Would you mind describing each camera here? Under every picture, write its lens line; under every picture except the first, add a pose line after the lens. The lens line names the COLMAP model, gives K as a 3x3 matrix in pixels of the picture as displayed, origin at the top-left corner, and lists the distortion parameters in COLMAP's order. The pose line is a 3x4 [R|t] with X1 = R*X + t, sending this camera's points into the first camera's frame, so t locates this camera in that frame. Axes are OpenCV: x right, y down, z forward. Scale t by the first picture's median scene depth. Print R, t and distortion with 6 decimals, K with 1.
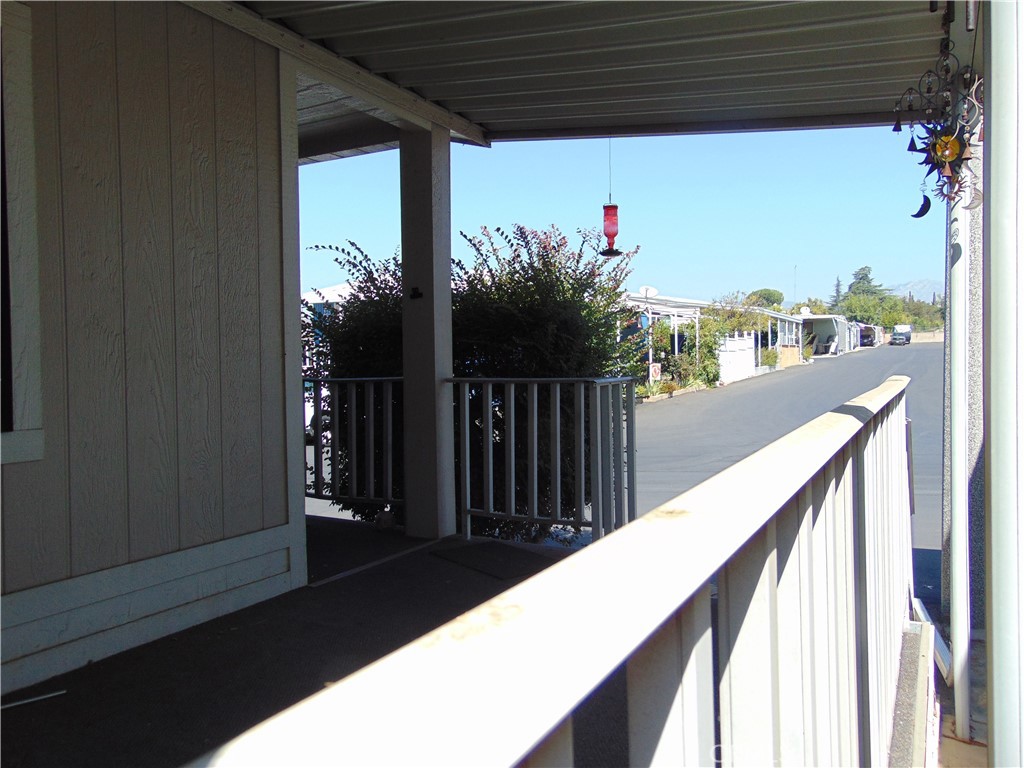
lens RADIAL K [[774.8, 0, 513.2], [0, 774.8, 378.5], [0, 0, 1]] dist [-0.003963, 0.037045]
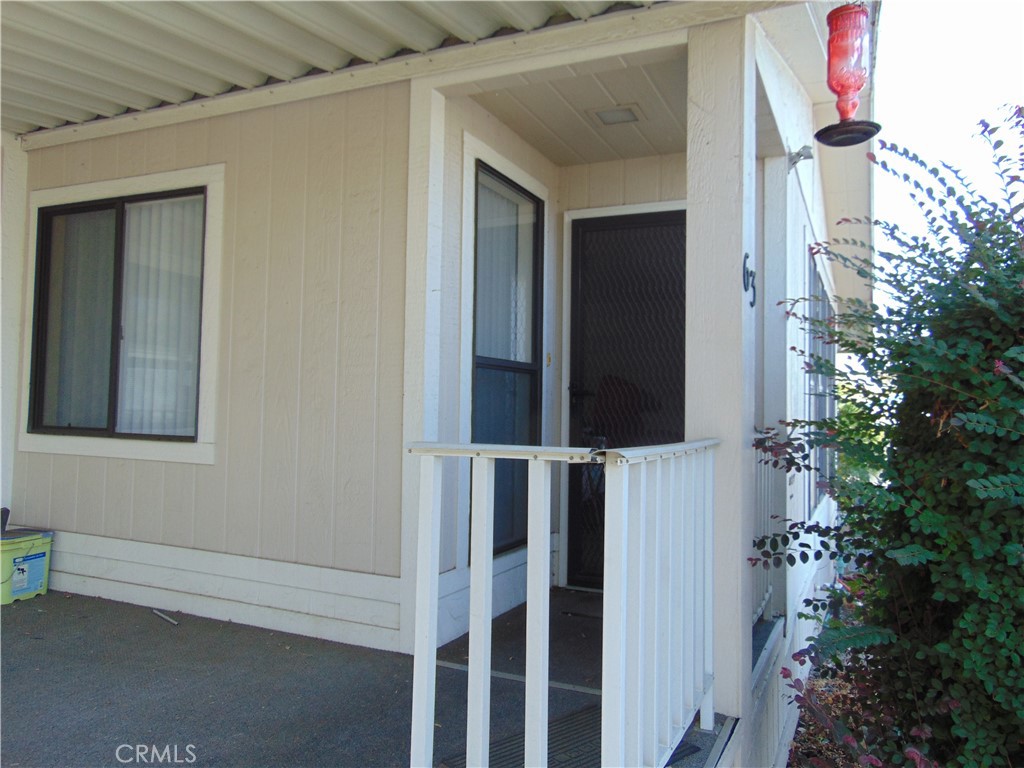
lens RADIAL K [[774.8, 0, 518.8], [0, 774.8, 379.9], [0, 0, 1]] dist [-0.003963, 0.037045]
pose [[0.062600, -0.024123, -0.997747, 0.668366], [-0.043140, 0.998708, -0.026853, -0.031094], [0.997106, 0.044723, 0.061478, 1.108552]]
